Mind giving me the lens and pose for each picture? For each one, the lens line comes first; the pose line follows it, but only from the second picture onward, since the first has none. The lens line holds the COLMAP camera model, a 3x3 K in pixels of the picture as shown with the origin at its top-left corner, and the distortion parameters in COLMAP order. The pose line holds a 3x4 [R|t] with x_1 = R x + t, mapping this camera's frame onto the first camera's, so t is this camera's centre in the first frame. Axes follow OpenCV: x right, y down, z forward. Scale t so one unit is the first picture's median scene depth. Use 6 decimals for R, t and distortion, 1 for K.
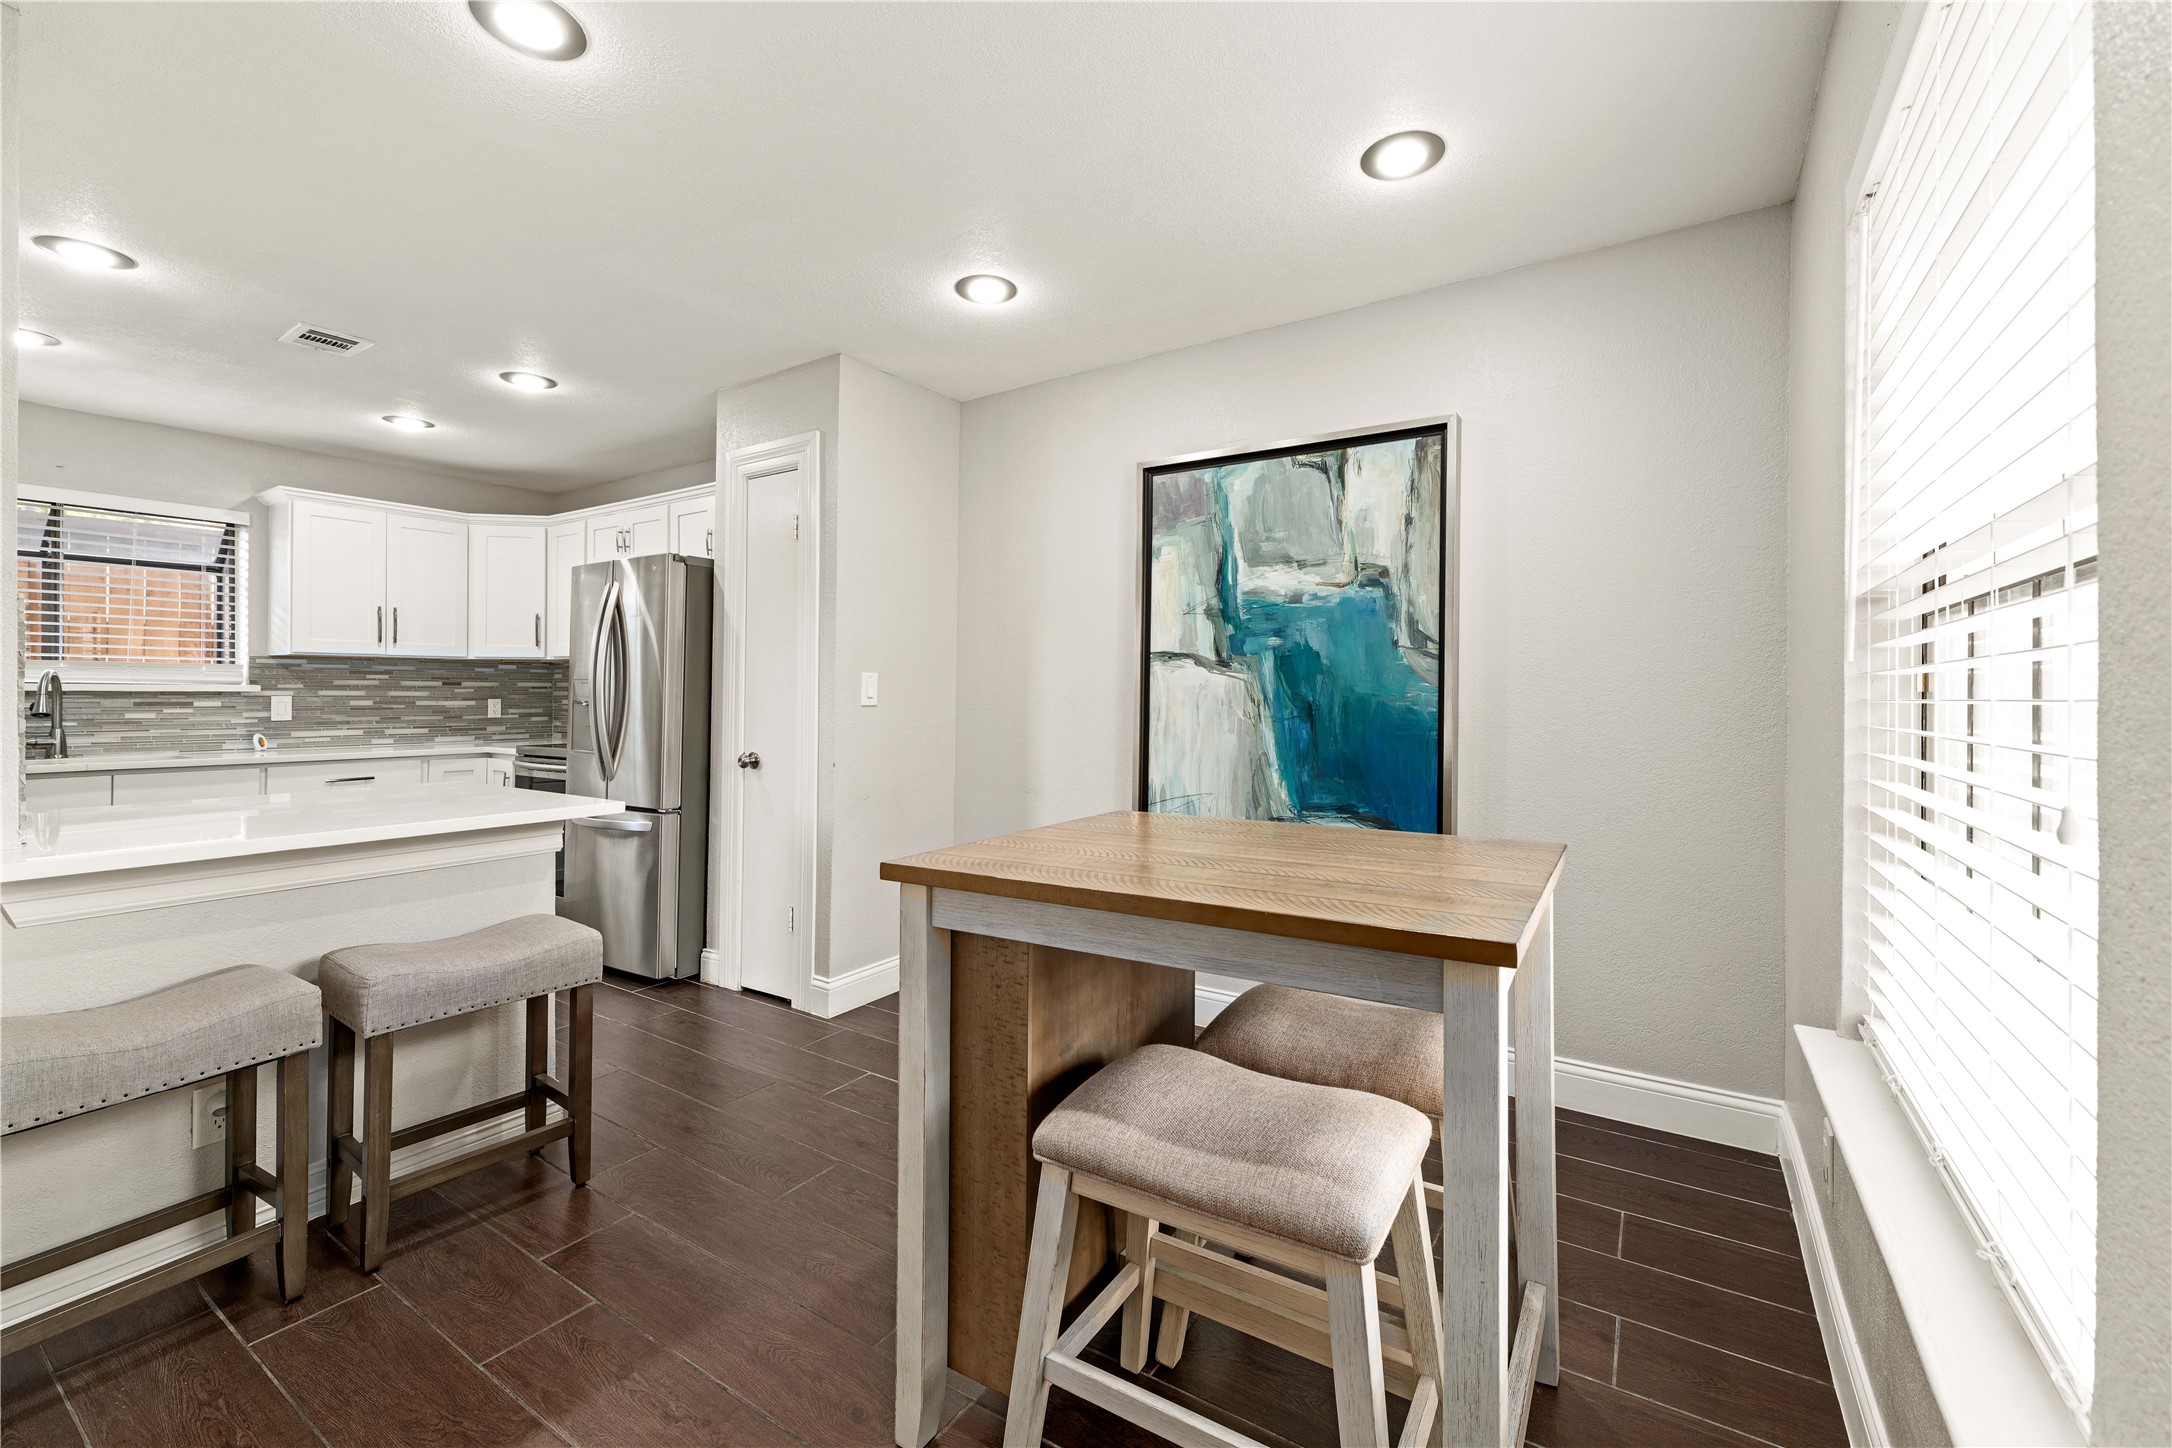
lens RADIAL K [[886.5, 0, 1093.6], [0, 886.5, 680.7], [0, 0, 1]] dist [0.001854, 0.000293]
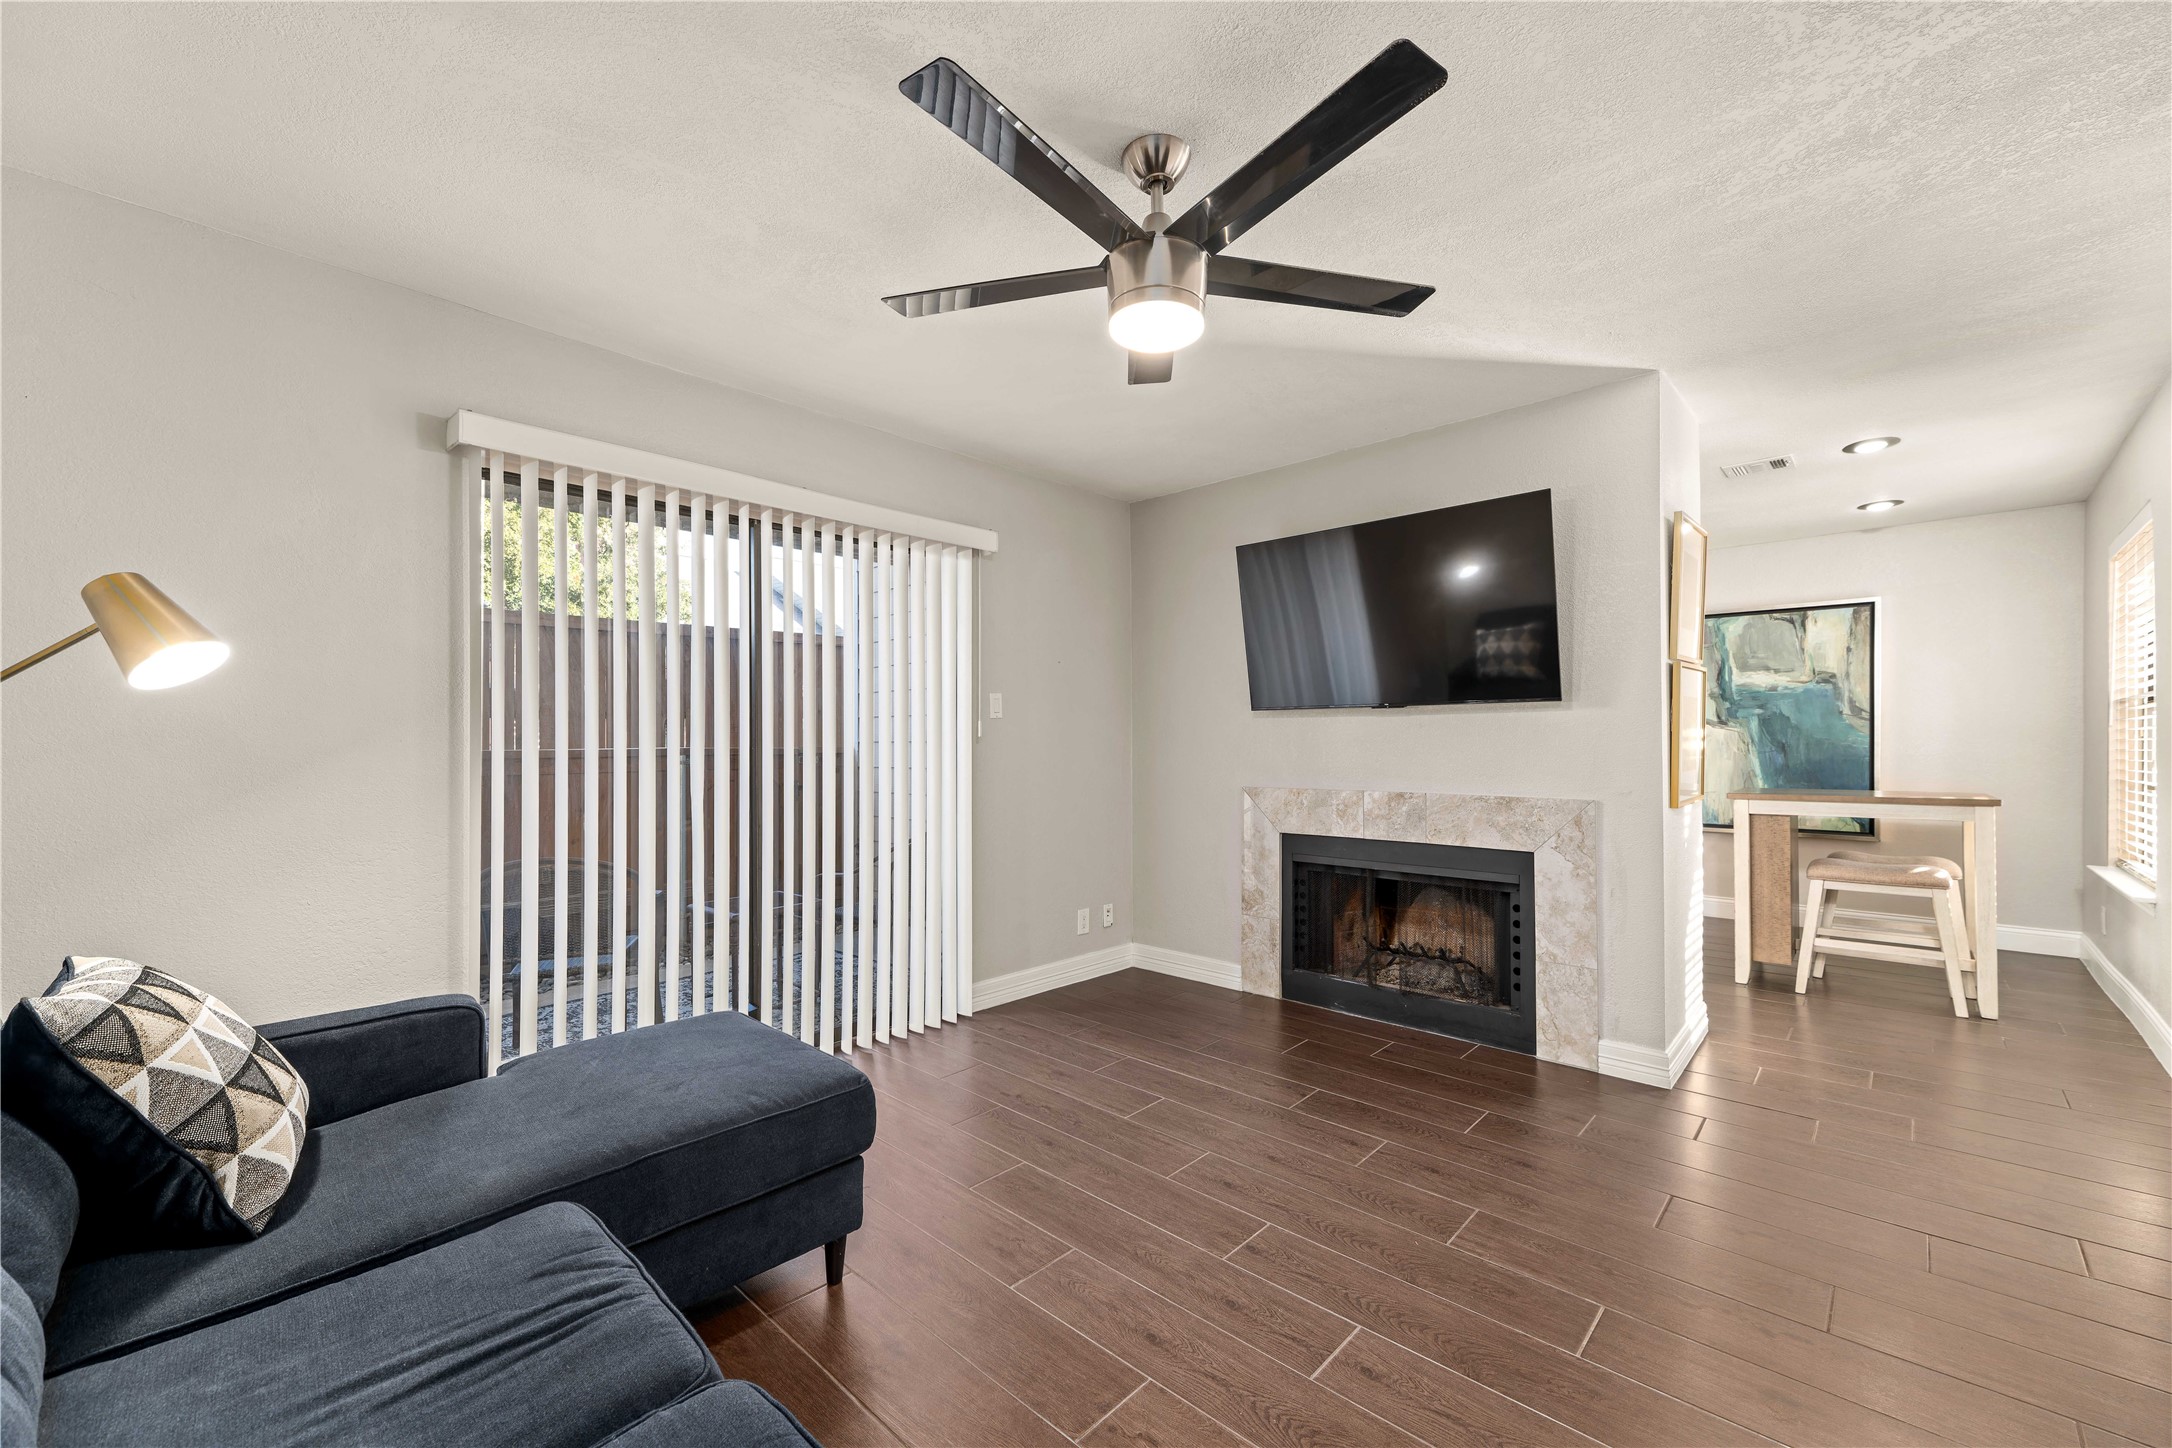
lens RADIAL K [[868.2, 0, 1086.4], [0, 868.2, 733.8], [0, 0, 1]] dist [0.001576, 0.000028]
pose [[0.983794, -0.006692, -0.179180, -0.851973], [0.007931, 0.999949, 0.006201, -0.018359], [0.179129, -0.007521, 0.983797, -1.057821]]
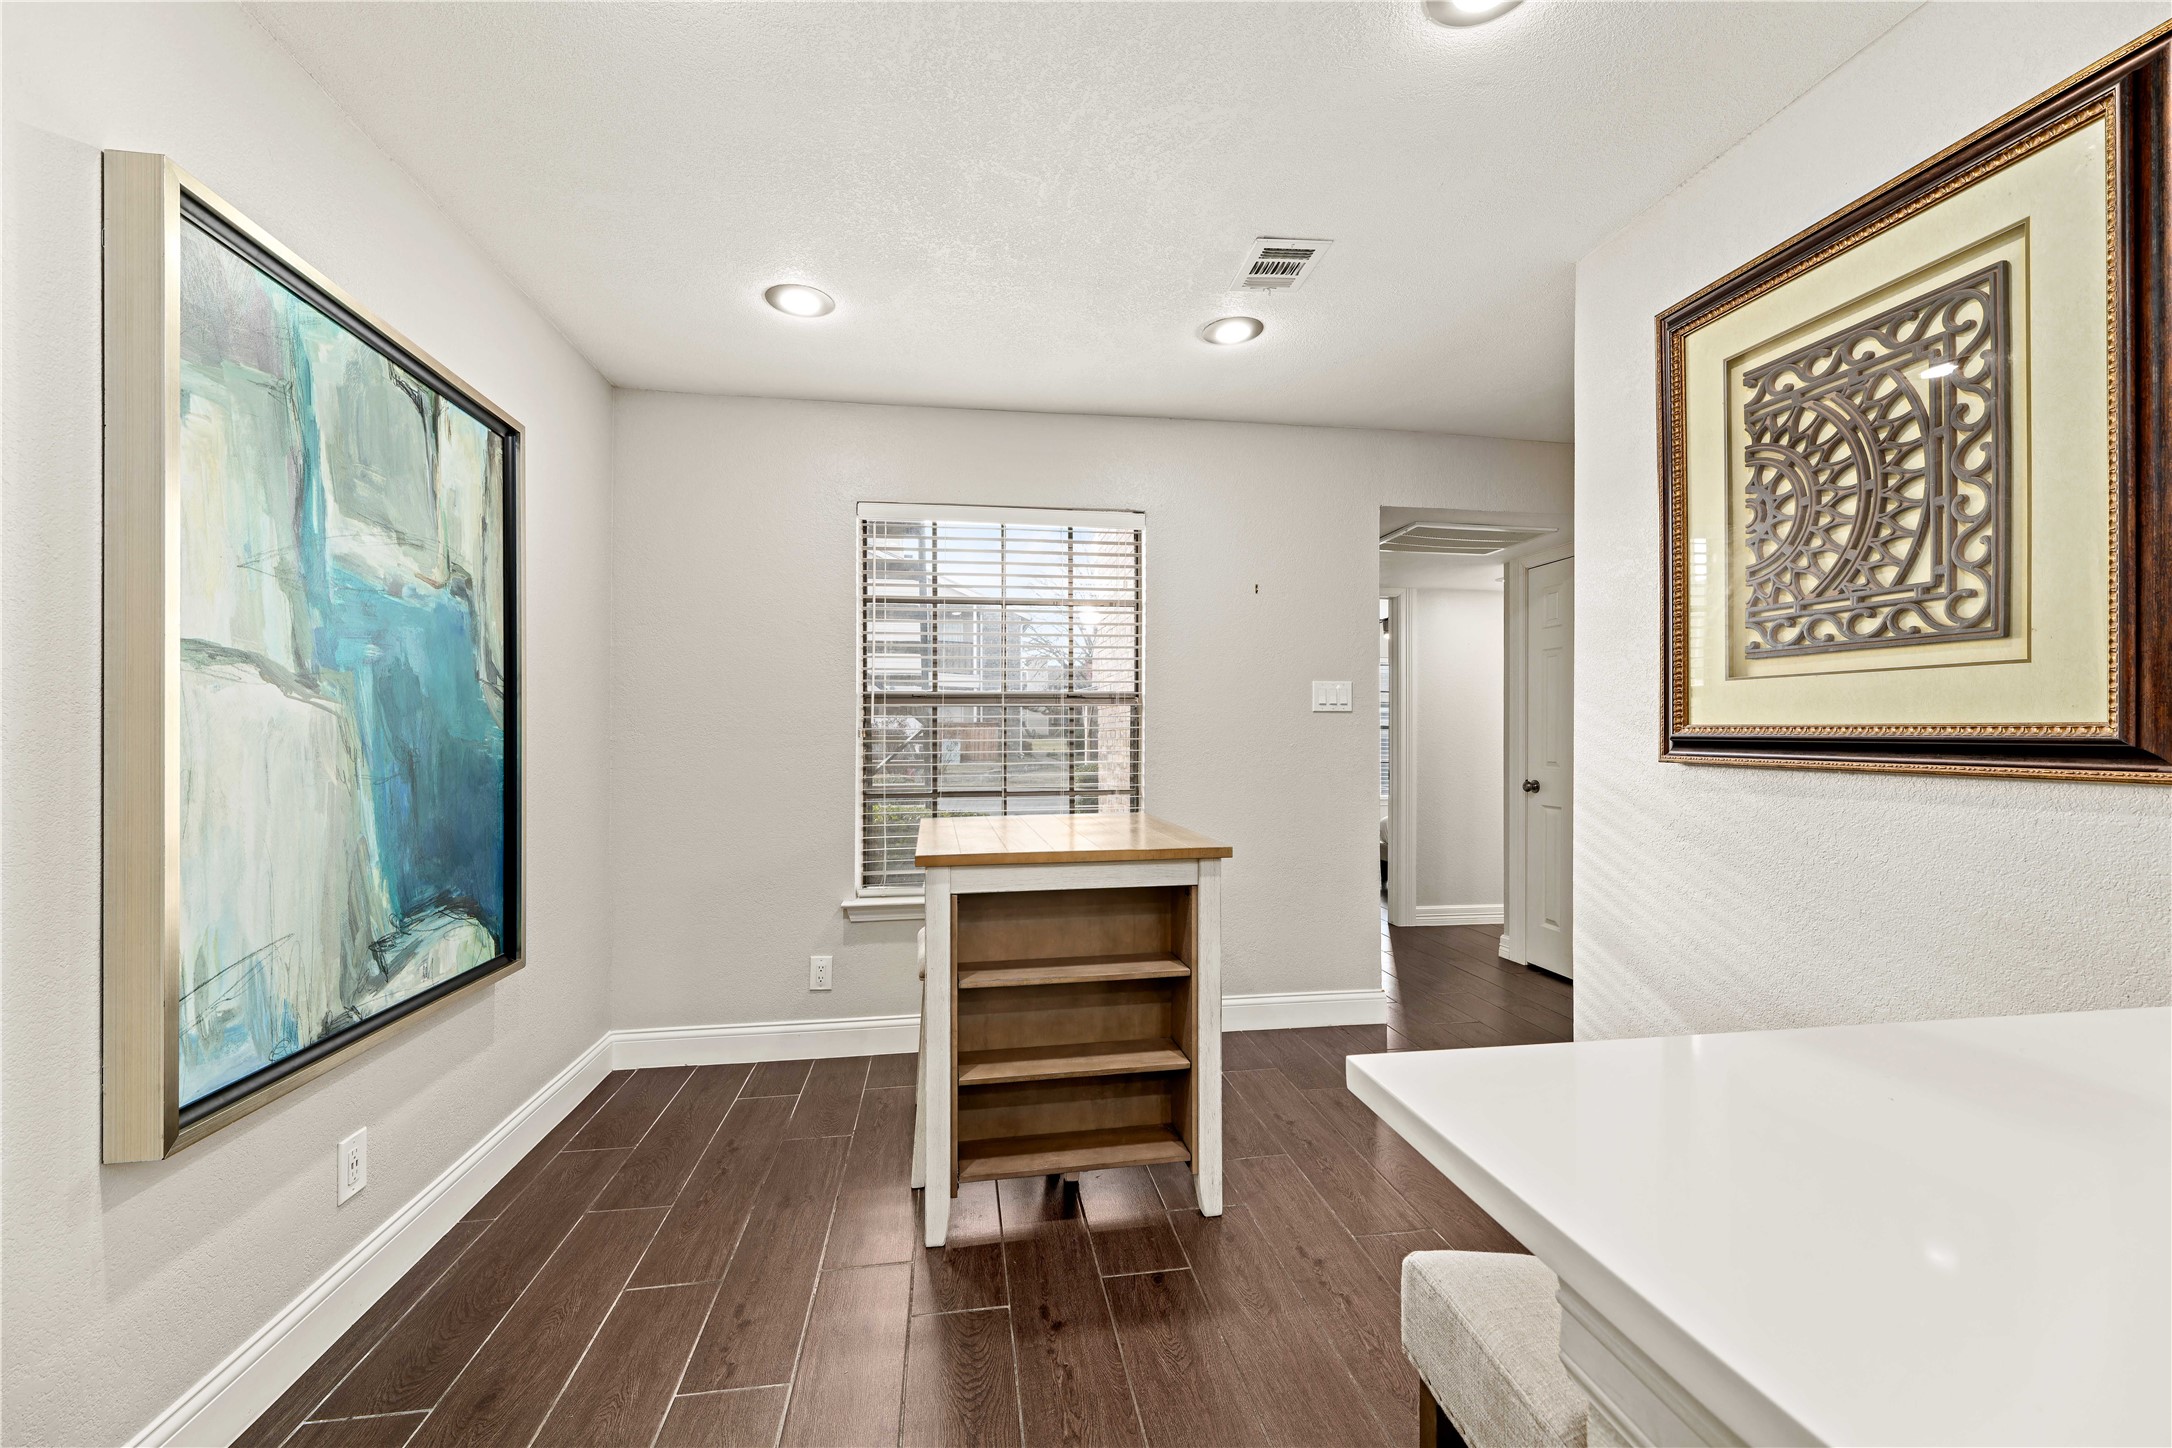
lens RADIAL K [[868.2, 0, 1086.4], [0, 868.2, 733.8], [0, 0, 1]] dist [0.001576, 0.000028]
pose [[-0.668363, 0.000955, 0.743834, -0.542114], [-0.014820, 0.999784, -0.014599, 0.012555], [-0.743687, -0.020781, -0.668205, 0.997854]]
